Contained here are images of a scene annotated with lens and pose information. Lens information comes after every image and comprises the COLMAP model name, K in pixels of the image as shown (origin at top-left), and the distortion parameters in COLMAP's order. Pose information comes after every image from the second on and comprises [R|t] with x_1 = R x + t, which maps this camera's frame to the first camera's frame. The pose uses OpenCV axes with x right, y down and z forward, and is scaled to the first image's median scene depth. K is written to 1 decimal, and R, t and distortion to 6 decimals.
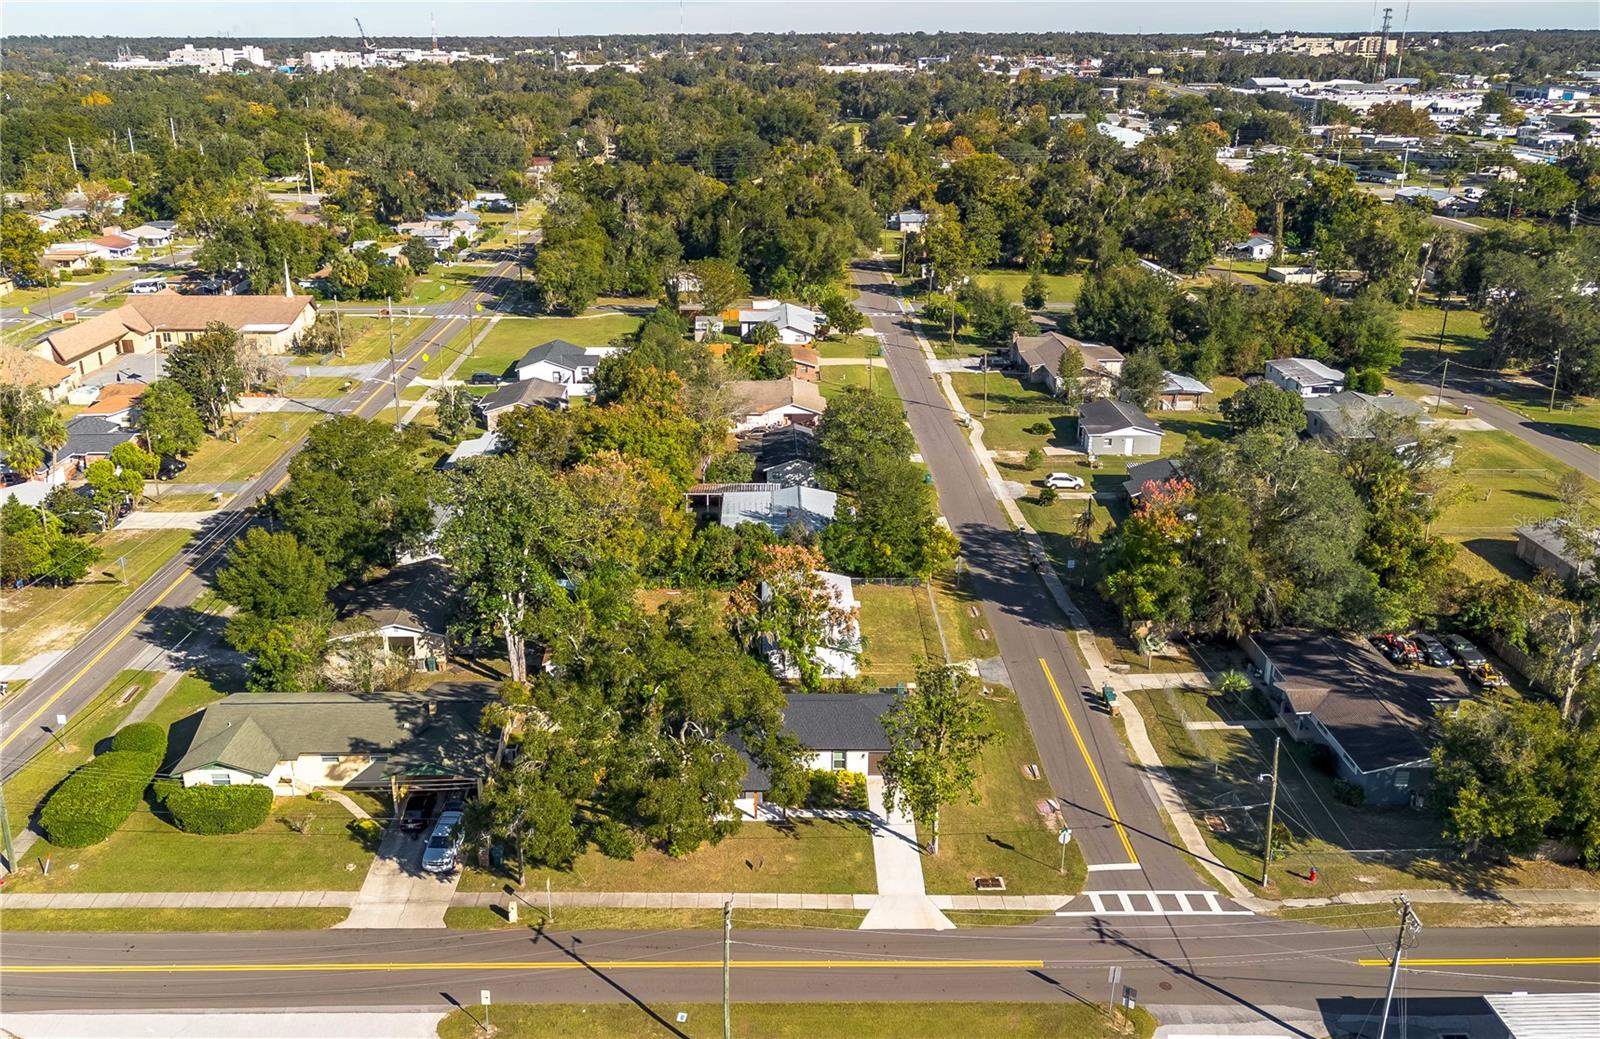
lens RADIAL K [[1346.6, 0, 757.7], [0, 1346.6, 521.3], [0, 0, 1]] dist [0.059241, -0.093186]
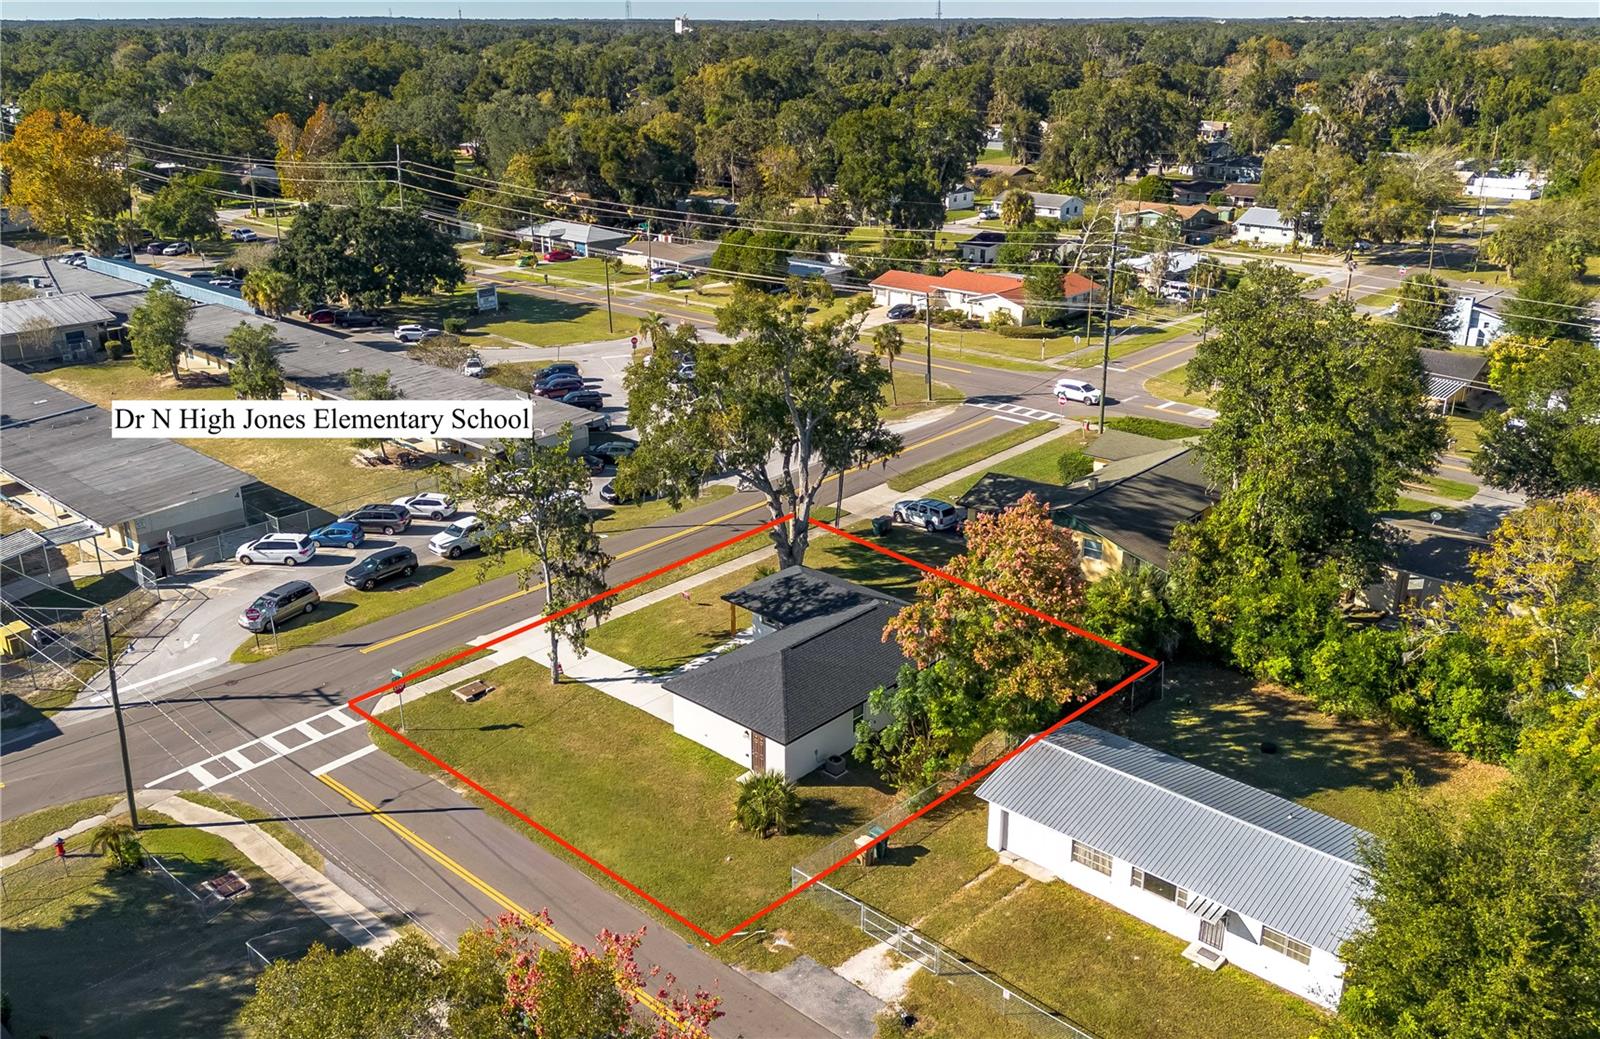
lens RADIAL K [[1333.8, 0, 839.0], [0, 1333.8, 512.3], [0, 0, 1]] dist [0.028532, -0.008196]
pose [[-0.662797, 0.262409, -0.701315, 0.310183], [-0.251008, 0.804536, 0.538253, -0.176213], [0.705475, 0.532788, -0.467377, 0.804040]]
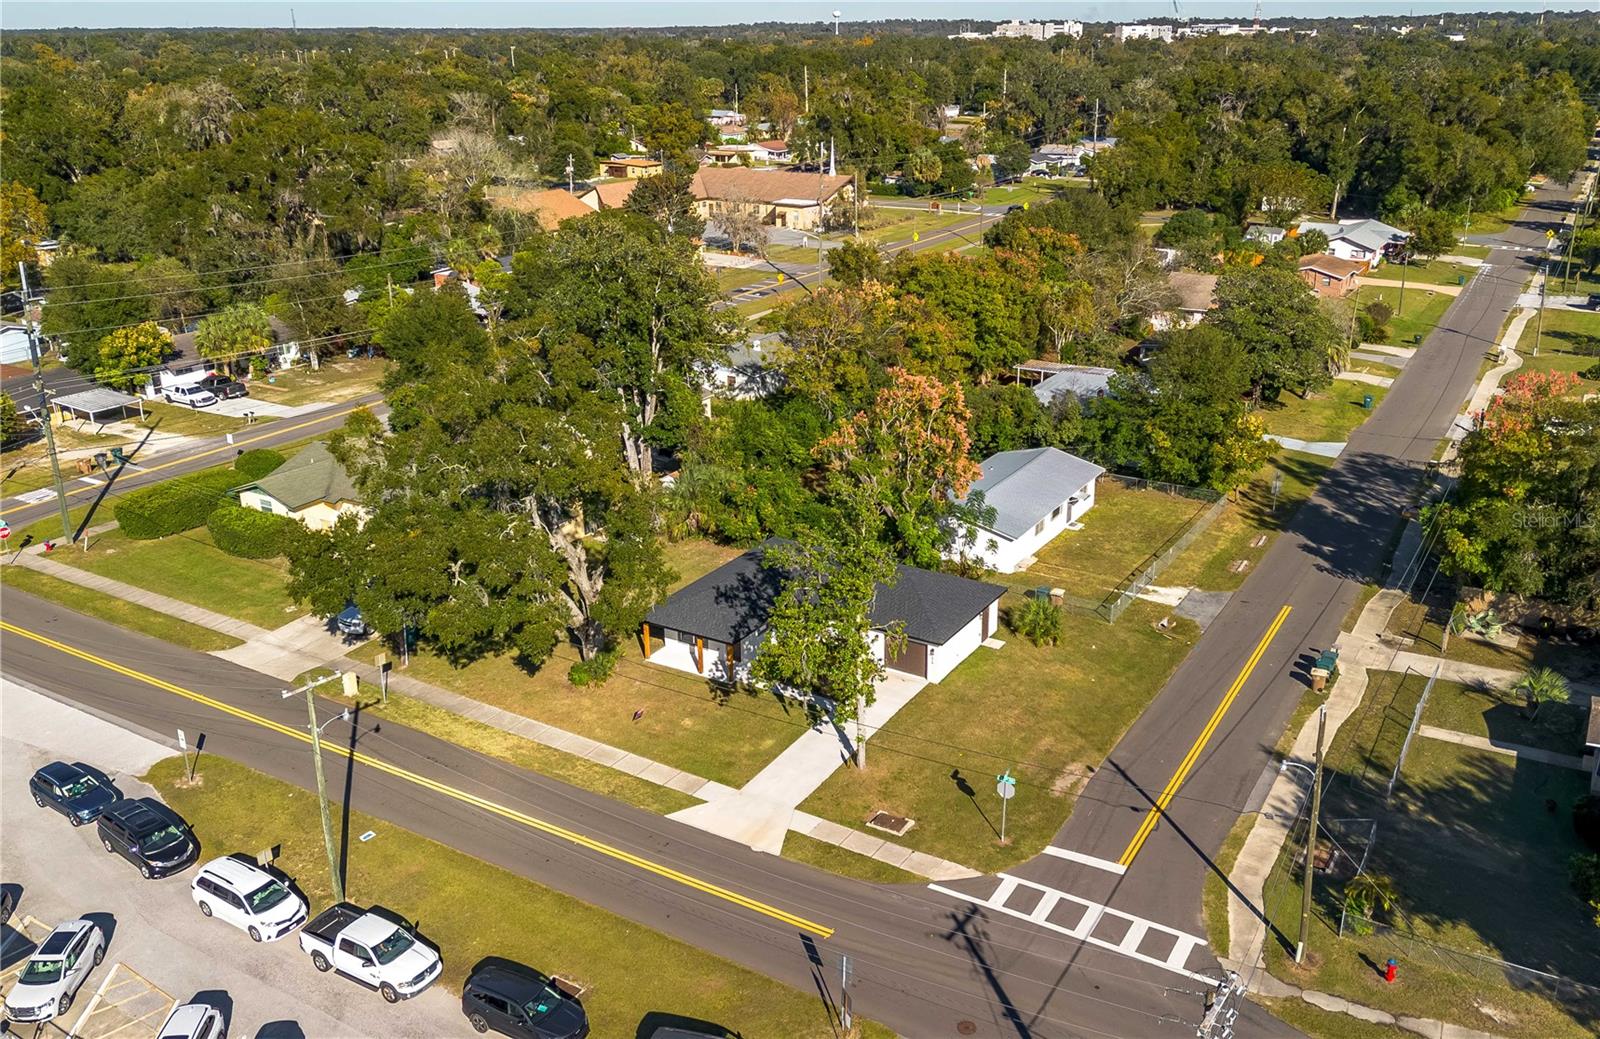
lens RADIAL K [[1324.8, 0, 807.9], [0, 1324.8, 523.4], [0, 0, 1]] dist [0.056230, -0.073989]
pose [[0.857408, 0.181405, -0.481606, 0.234284], [-0.174026, 0.982887, 0.060400, 0.045075], [0.484322, 0.032024, 0.874304, 0.206137]]
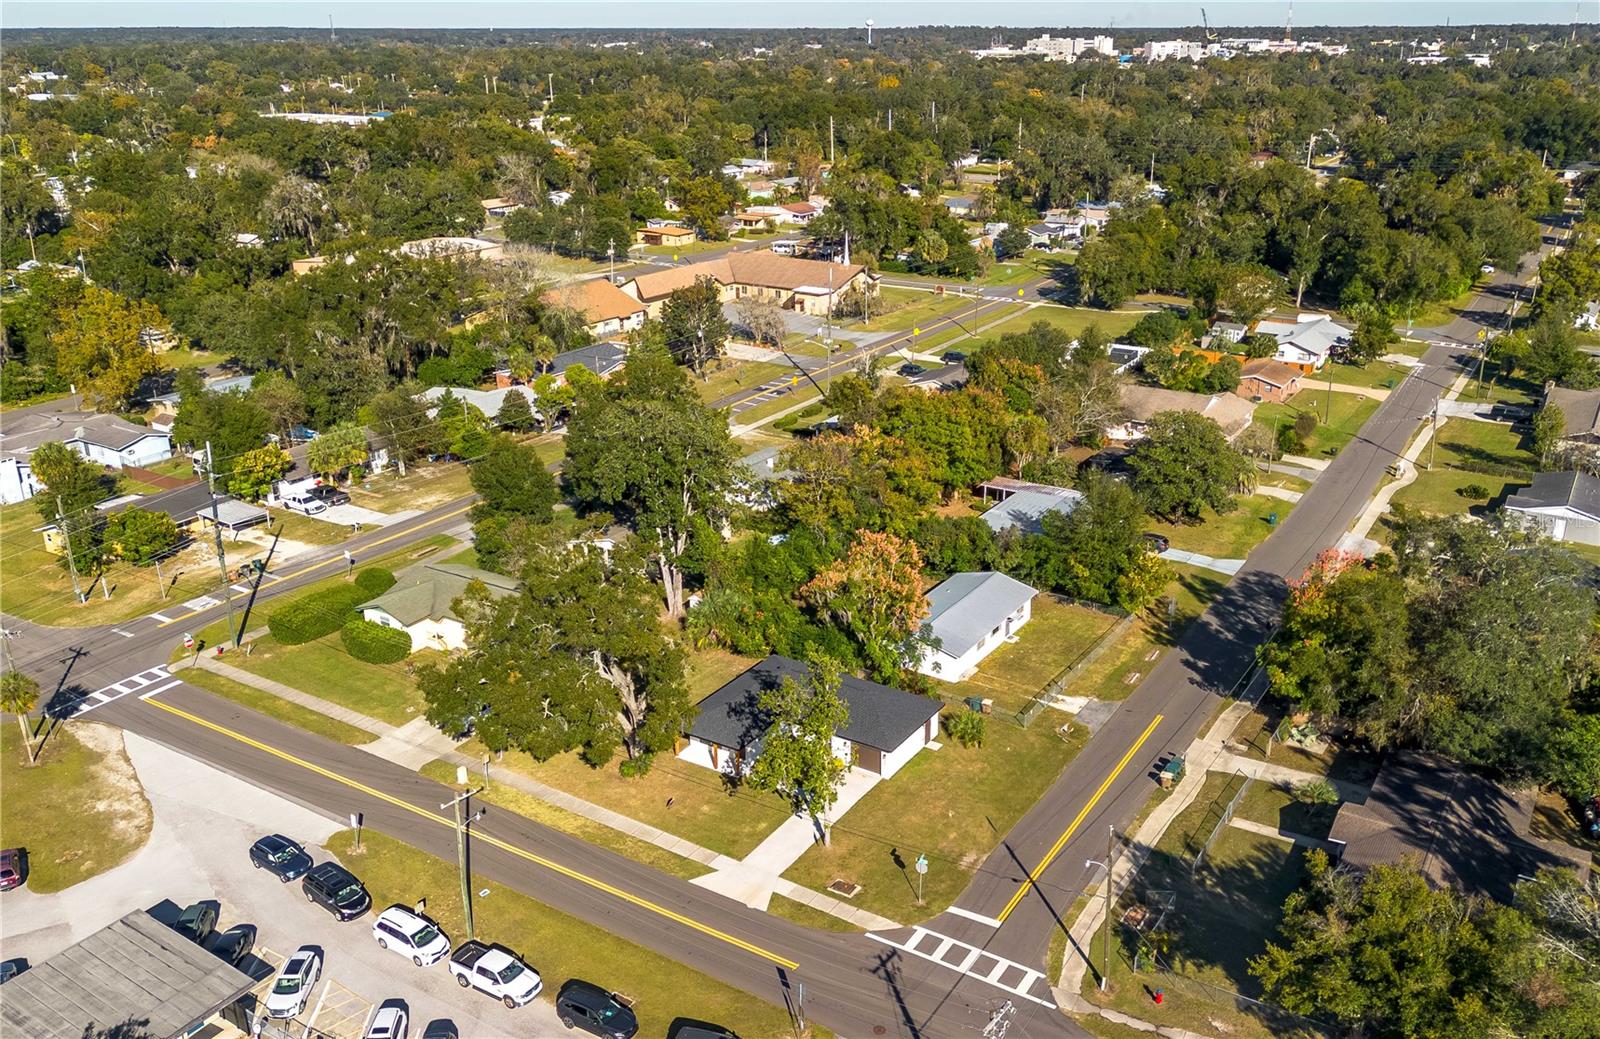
lens RADIAL K [[1329.7, 0, 817.3], [0, 1329.7, 516.7], [0, 0, 1]] dist [0.071588, -0.111865]
pose [[0.848342, 0.185969, -0.495713, 0.319406], [-0.182383, 0.981624, 0.056137, -0.028487], [0.497043, 0.042786, 0.866670, 0.067417]]
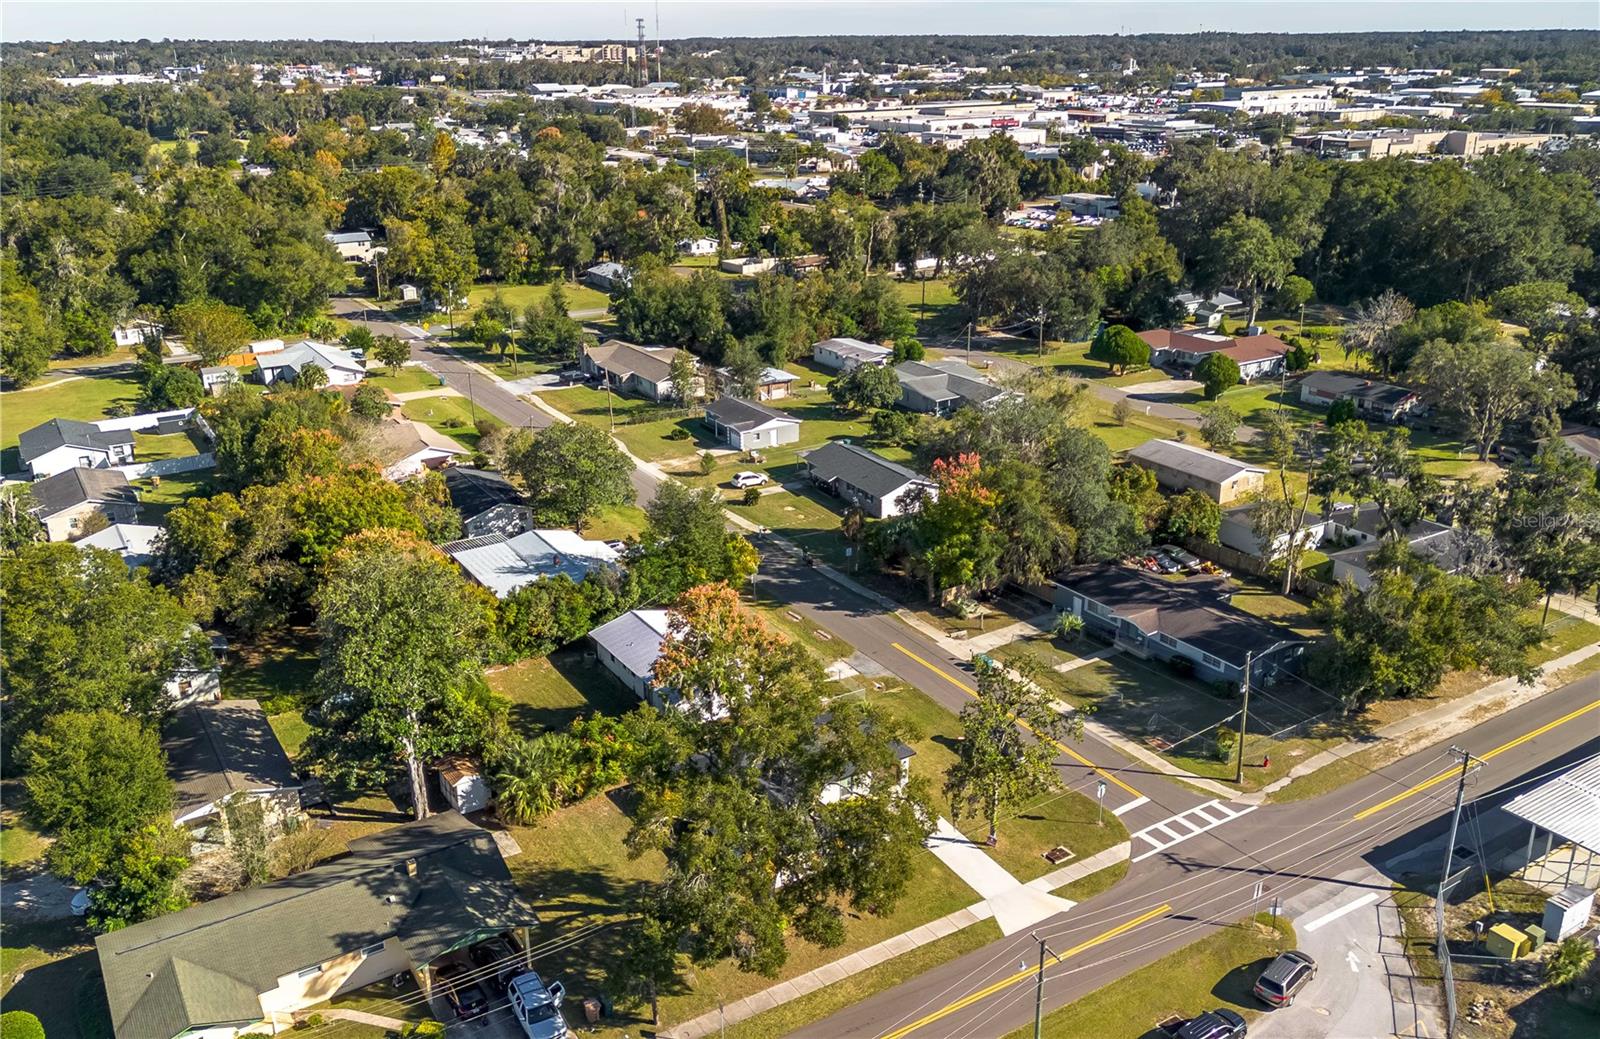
lens RADIAL K [[1329.7, 0, 817.3], [0, 1329.7, 516.7], [0, 0, 1]] dist [0.071588, -0.111865]
pose [[0.843701, -0.183684, 0.504408, -0.248868], [0.185969, 0.981462, 0.046345, -0.039132], [-0.503571, 0.054703, 0.862221, 0.100414]]
